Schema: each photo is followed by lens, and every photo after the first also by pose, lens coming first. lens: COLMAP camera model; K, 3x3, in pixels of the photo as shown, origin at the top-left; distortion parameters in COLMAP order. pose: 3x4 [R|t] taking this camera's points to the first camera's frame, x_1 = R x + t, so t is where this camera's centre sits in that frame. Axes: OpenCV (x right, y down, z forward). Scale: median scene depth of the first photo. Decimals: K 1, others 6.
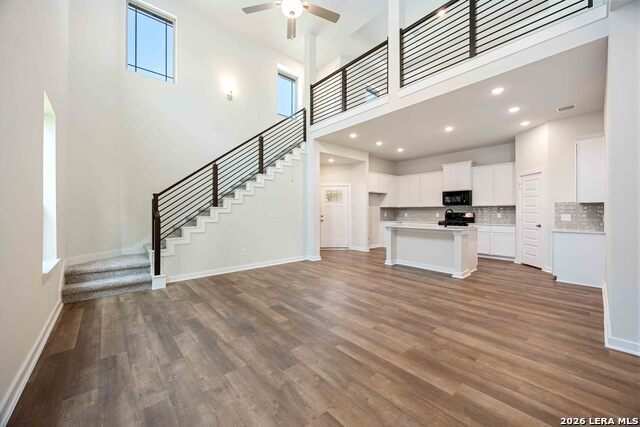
lens RADIAL K [[242.8, 0, 321.0], [0, 242.8, 212.6], [0, 0, 1]] dist [-0.001997, -0.000399]
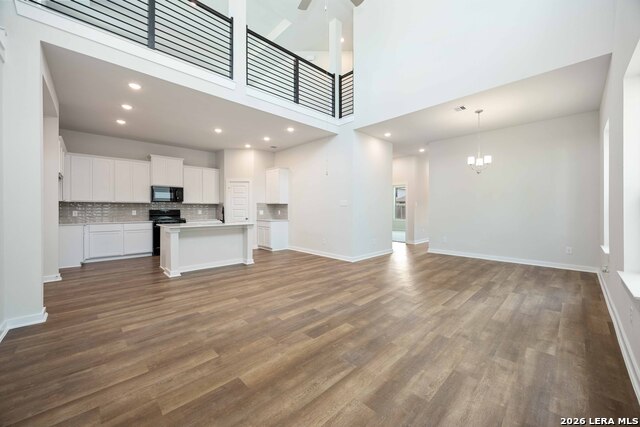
lens RADIAL K [[244.4, 0, 322.1], [0, 244.4, 210.9], [0, 0, 1]] dist [-0.002503, -0.000161]
pose [[-0.048305, -0.008391, 0.998797, -0.774508], [0.005012, 0.999950, 0.008643, -0.002253], [-0.998820, 0.005424, -0.048261, 0.819928]]
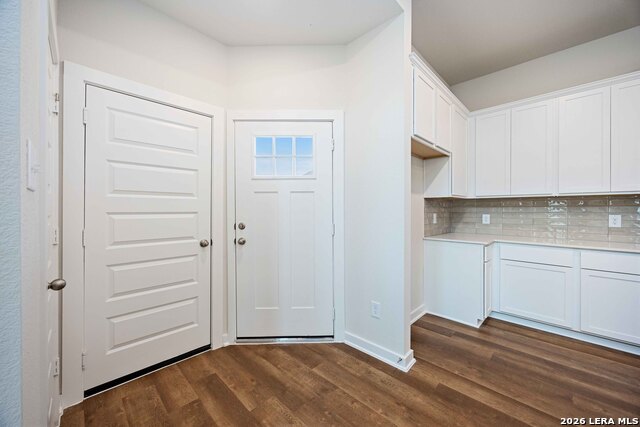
lens RADIAL K [[242.8, 0, 321.0], [0, 242.8, 212.6], [0, 0, 1]] dist [-0.001997, -0.000399]
pose [[0.996907, 0.001232, 0.078585, 0.154037], [-0.001982, 0.999953, 0.009465, -0.008390], [-0.078570, -0.009592, 0.996862, 1.462028]]
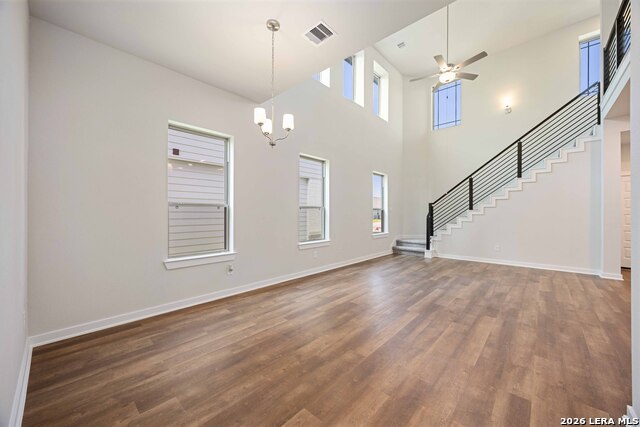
lens RADIAL K [[242.8, 0, 321.0], [0, 242.8, 212.6], [0, 0, 1]] dist [-0.001997, -0.000399]
pose [[0.107260, -0.000807, -0.994231, 1.000209], [-0.004046, 0.999991, -0.001248, -0.004433], [0.994223, 0.004156, 0.107255, 0.050861]]
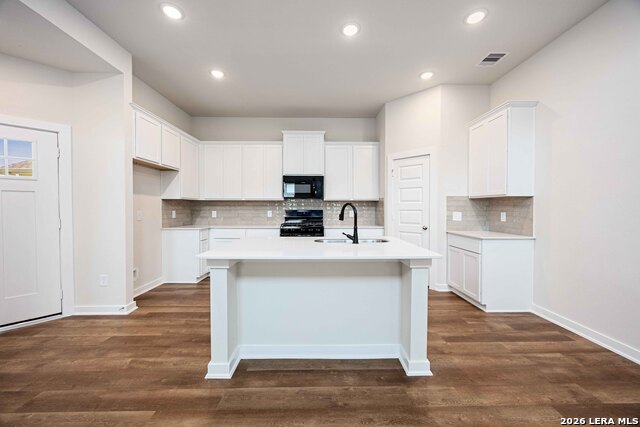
lens RADIAL K [[242.8, 0, 321.0], [0, 242.8, 212.6], [0, 0, 1]] dist [-0.001997, -0.000399]
pose [[0.645231, -0.011141, 0.763906, 0.183173], [0.001867, 0.999914, 0.013006, -0.002542], [-0.763985, -0.006965, 0.645197, 1.015069]]
